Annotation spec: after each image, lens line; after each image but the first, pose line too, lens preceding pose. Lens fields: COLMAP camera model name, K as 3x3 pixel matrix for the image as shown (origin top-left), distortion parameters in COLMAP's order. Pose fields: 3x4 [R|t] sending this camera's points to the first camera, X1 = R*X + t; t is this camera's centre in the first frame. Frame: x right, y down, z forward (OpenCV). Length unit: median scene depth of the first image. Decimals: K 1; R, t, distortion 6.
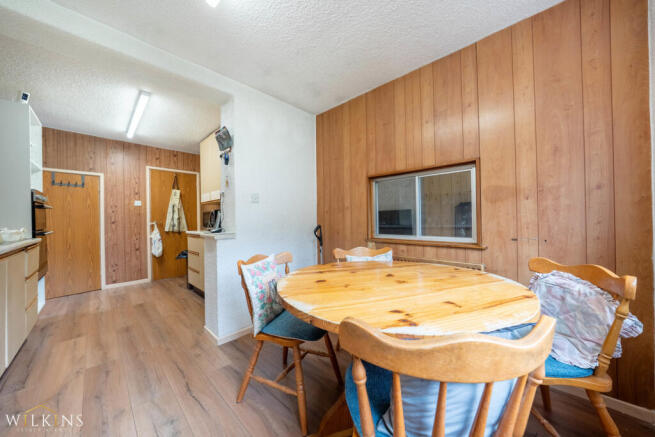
lens RADIAL K [[225.6, 0, 326.5], [0, 225.6, 218.2], [0, 0, 1]] dist [-0.030260, 0.006255]
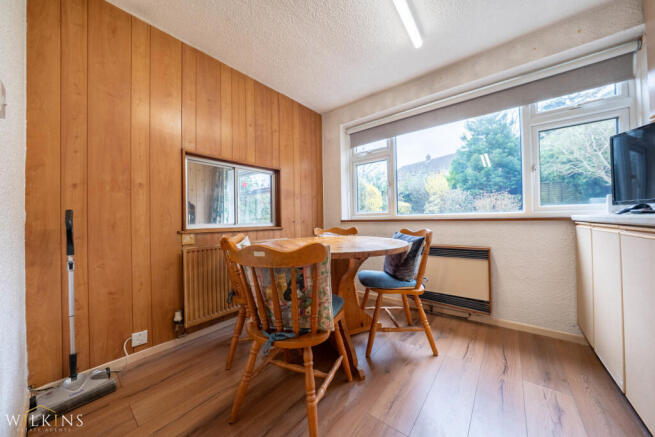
lens RADIAL K [[225.6, 0, 326.5], [0, 225.6, 218.2], [0, 0, 1]] dist [-0.030260, 0.006255]
pose [[-0.078359, 0.024501, 0.996624, -0.388453], [0.015855, 0.999602, -0.023327, 0.047838], [-0.996799, 0.013974, -0.078716, 0.366031]]
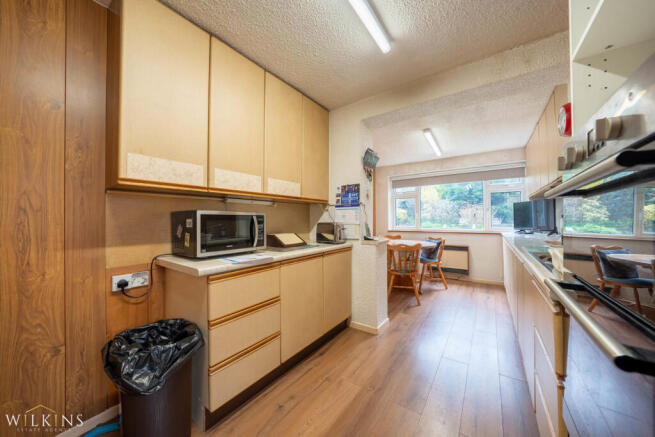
lens RADIAL K [[225.6, 0, 326.5], [0, 225.6, 218.2], [0, 0, 1]] dist [-0.030260, 0.006255]
pose [[-0.131462, 0.024001, 0.991031, -0.955006], [0.004510, 0.999711, -0.023613, -0.009375], [-0.991311, 0.001365, -0.131532, 0.830215]]
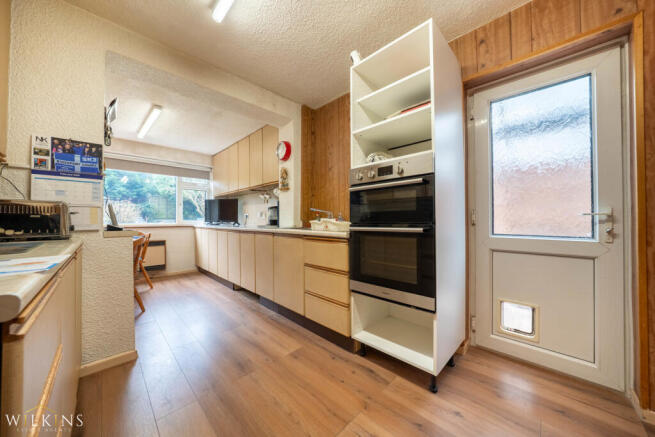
lens RADIAL K [[225.6, 0, 326.5], [0, 225.6, 218.2], [0, 0, 1]] dist [-0.030260, 0.006255]
pose [[-0.999575, 0.019700, 0.021465, -0.746466], [0.019499, 0.999764, -0.009527, 0.027493], [-0.021648, -0.009104, -0.999724, 1.059635]]
